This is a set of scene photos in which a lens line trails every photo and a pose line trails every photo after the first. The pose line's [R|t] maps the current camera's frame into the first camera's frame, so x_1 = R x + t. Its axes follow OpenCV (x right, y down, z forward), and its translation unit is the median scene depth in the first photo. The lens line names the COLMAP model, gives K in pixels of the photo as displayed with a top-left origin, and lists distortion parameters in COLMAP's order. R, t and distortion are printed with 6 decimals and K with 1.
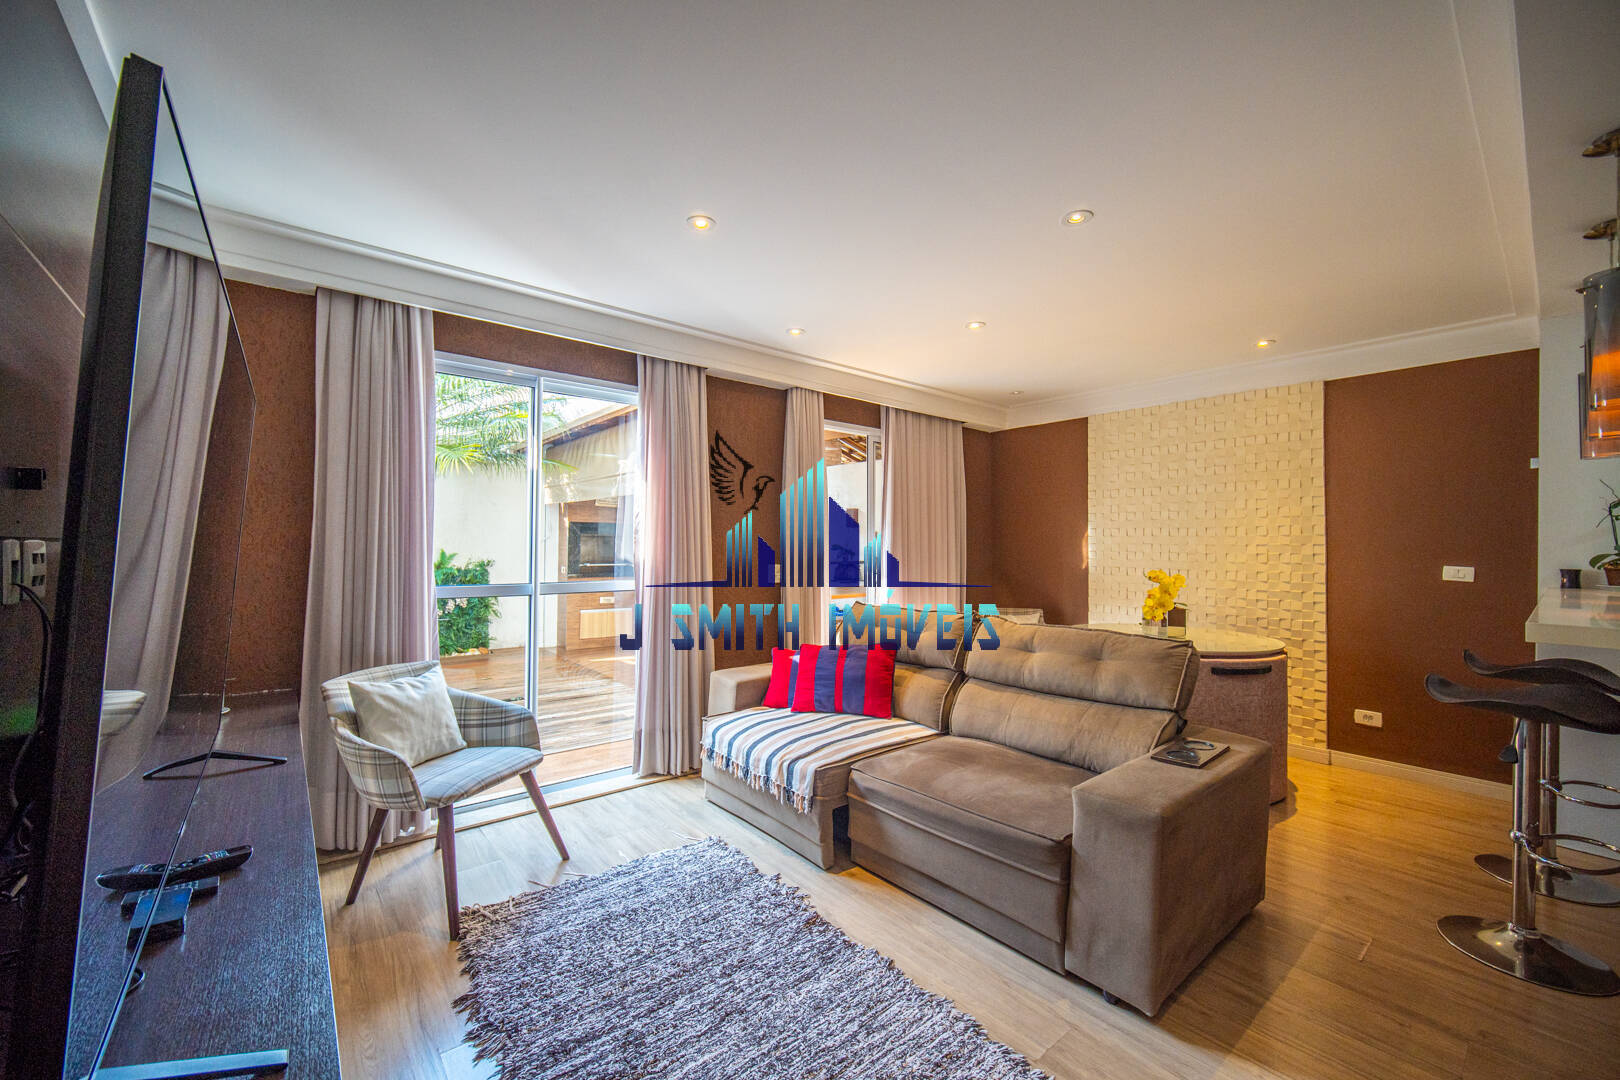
lens RADIAL K [[641.3, 0, 799.3], [0, 641.3, 532.9], [0, 0, 1]] dist [-0.001444, 0.000500]
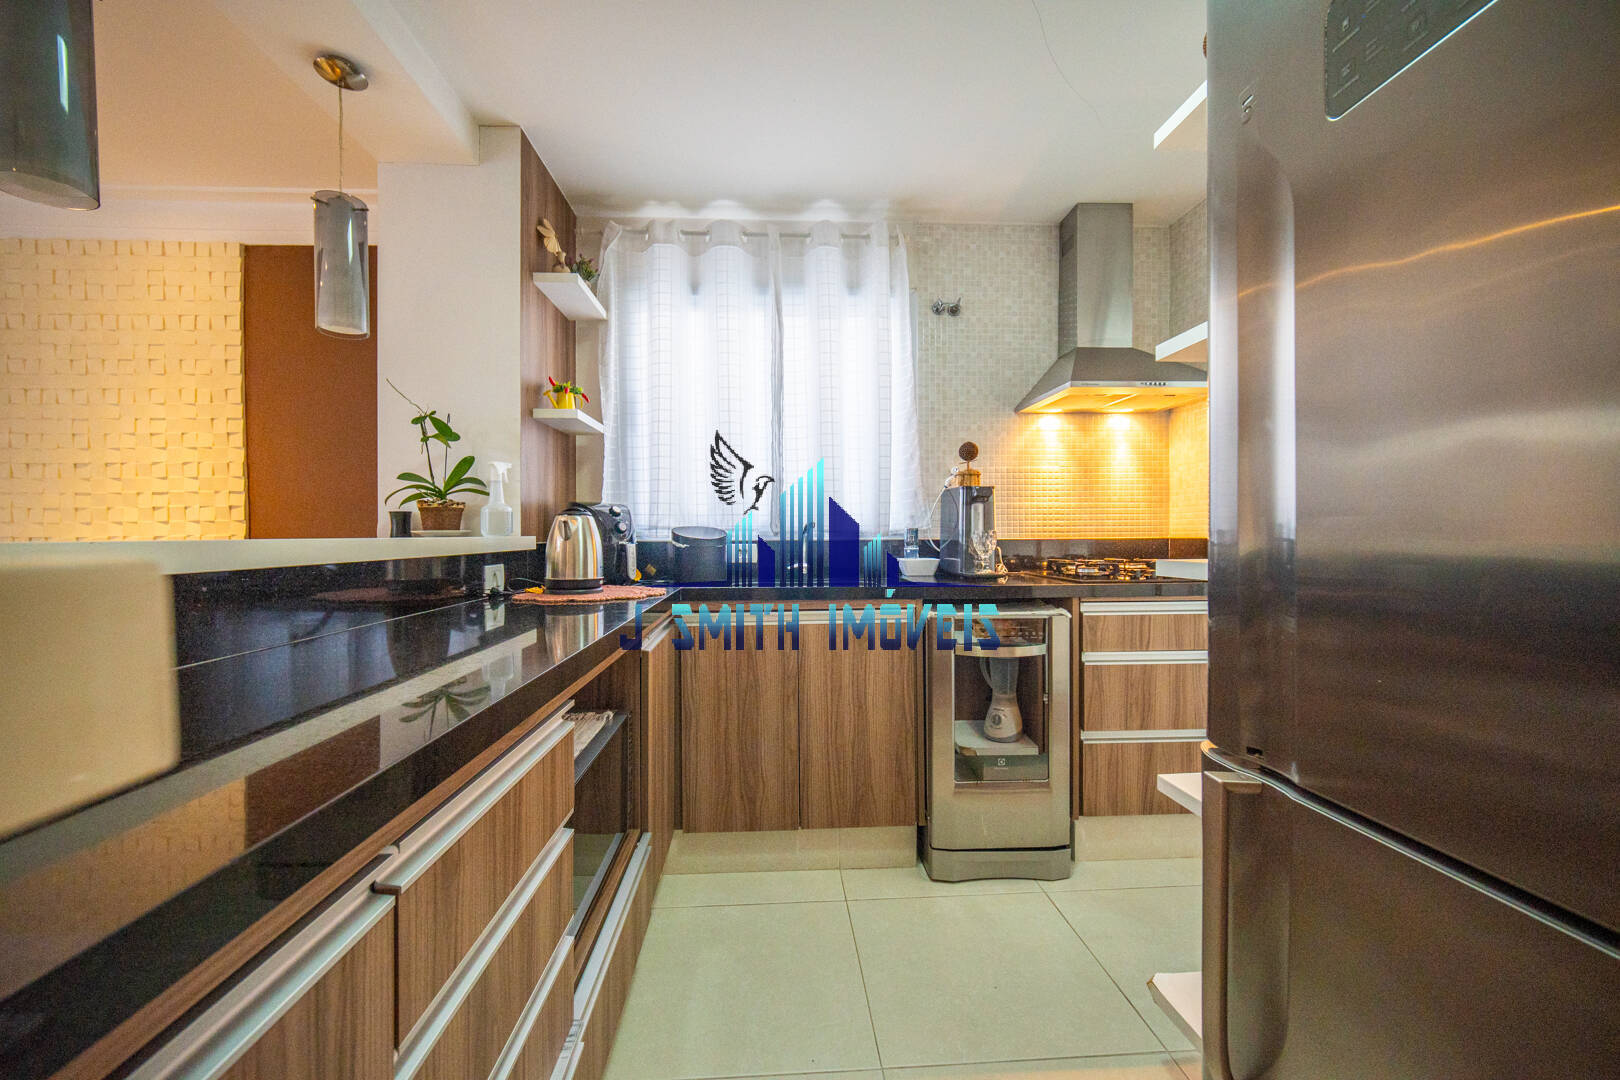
lens RADIAL K [[641.3, 0, 802.4], [0, 641.3, 535.6], [0, 0, 1]] dist [-0.001444, 0.000500]
pose [[0.596548, -0.013609, 0.802462, 0.664006], [-0.004080, 0.999792, 0.019988, 0.051313], [-0.802567, -0.015198, 0.596368, 0.139151]]
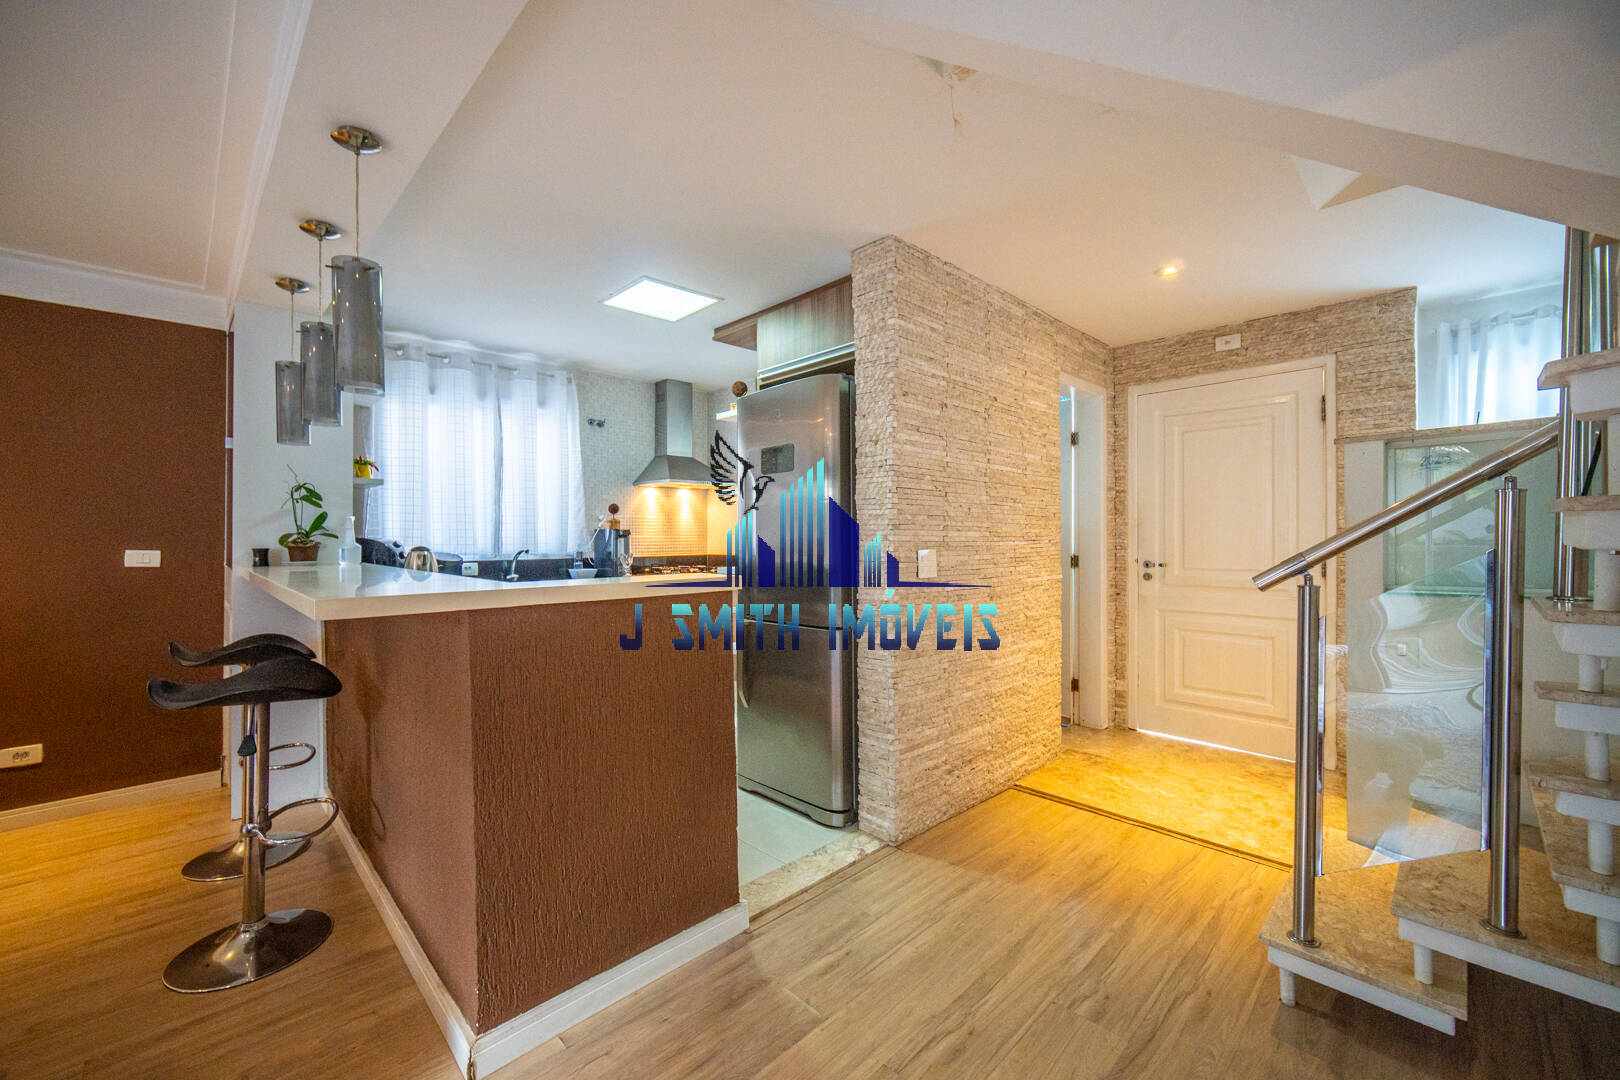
lens RADIAL K [[641.3, 0, 807.0], [0, 641.3, 537.8], [0, 0, 1]] dist [-0.001444, 0.000500]
pose [[-0.086691, -0.013344, 0.996146, 0.059026], [-0.014449, 0.999822, 0.012136, 0.009803], [-0.996130, -0.013341, -0.086869, 0.142990]]
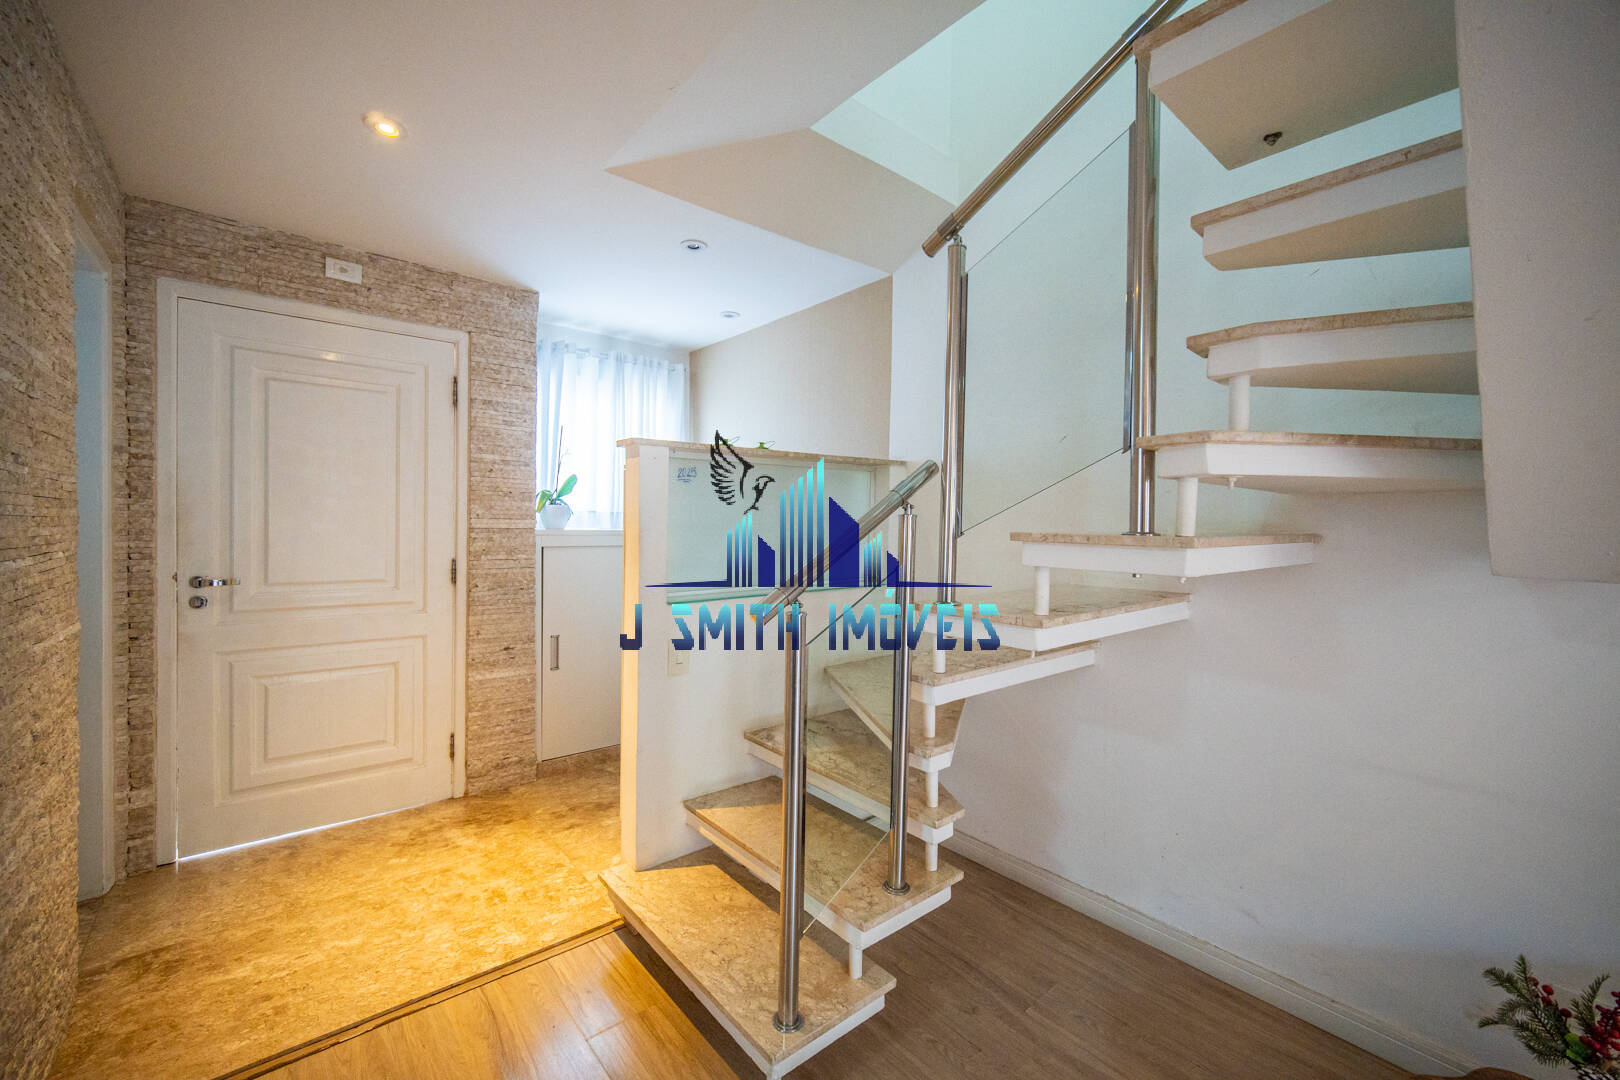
lens RADIAL K [[641.3, 0, 801.7], [0, 641.3, 537.2], [0, 0, 1]] dist [-0.001444, 0.000500]
pose [[-0.999610, -0.024968, -0.012472, 0.488586], [-0.024958, 0.999688, -0.000997, -0.001770], [0.012493, -0.000685, -0.999922, 0.140587]]
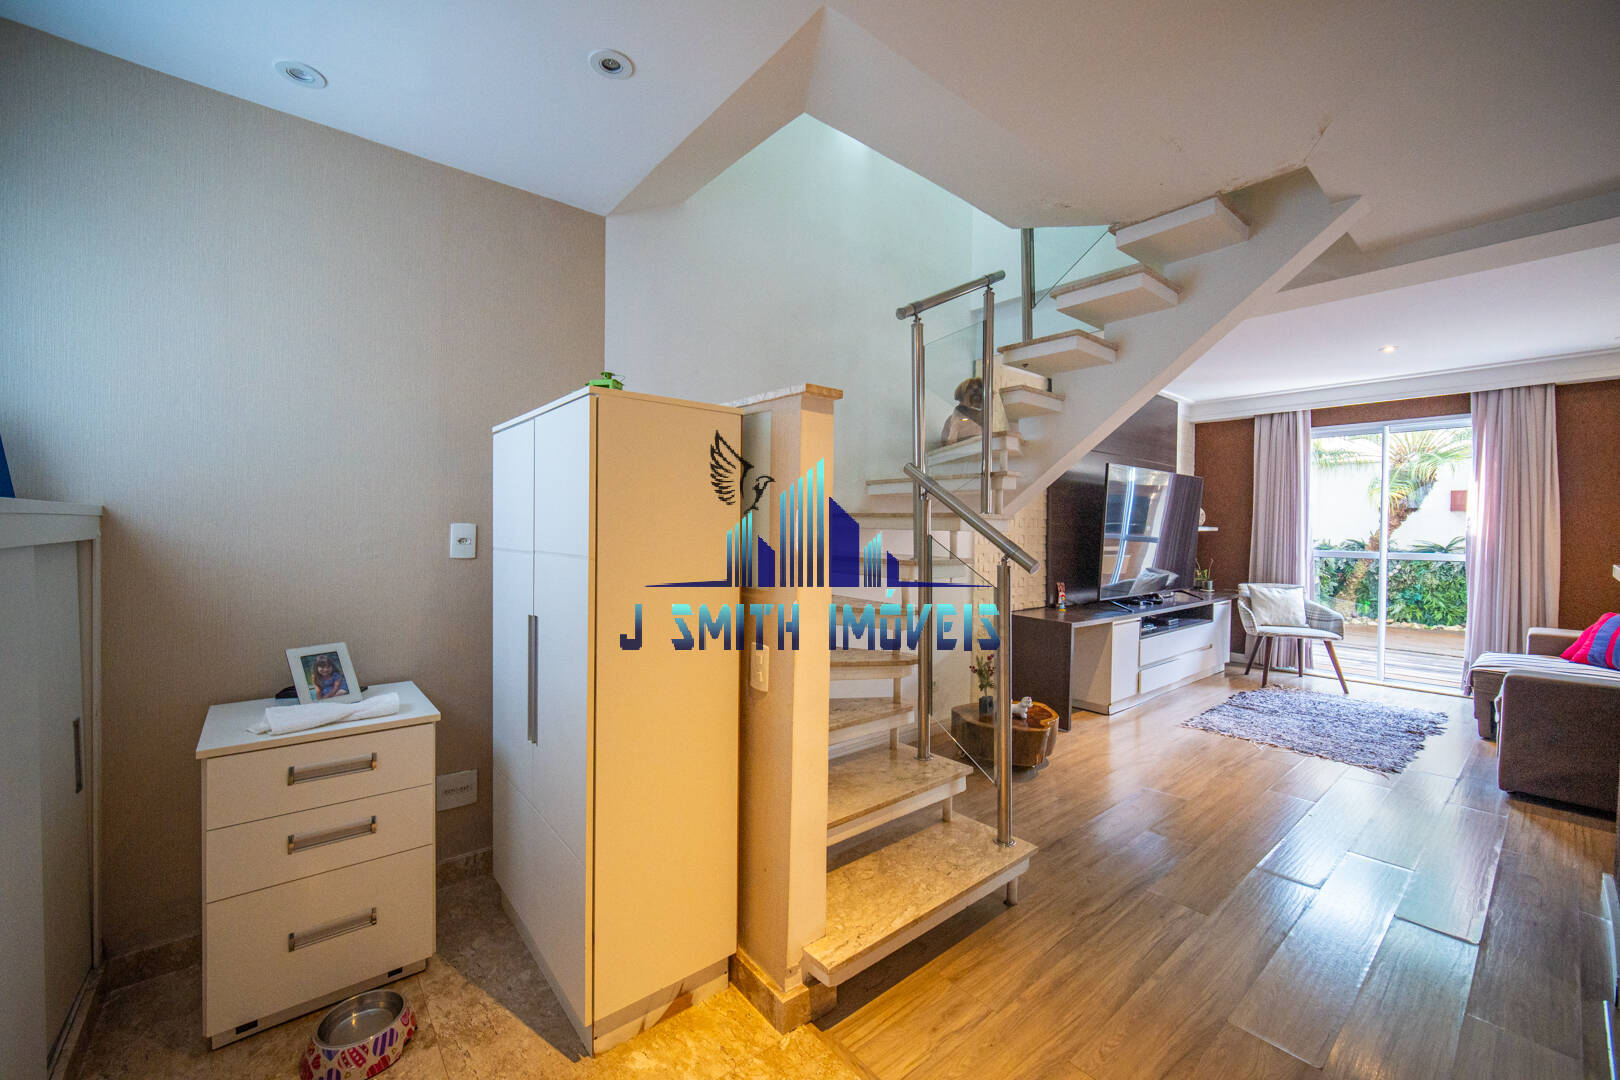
lens RADIAL K [[641.3, 0, 801.8], [0, 641.3, 543.5], [0, 0, 1]] dist [-0.001444, 0.000500]
pose [[0.011458, 0.018234, -0.999768, 1.067901], [0.008611, 0.999795, 0.018333, 0.011278], [0.999897, -0.008819, 0.011299, -0.447804]]
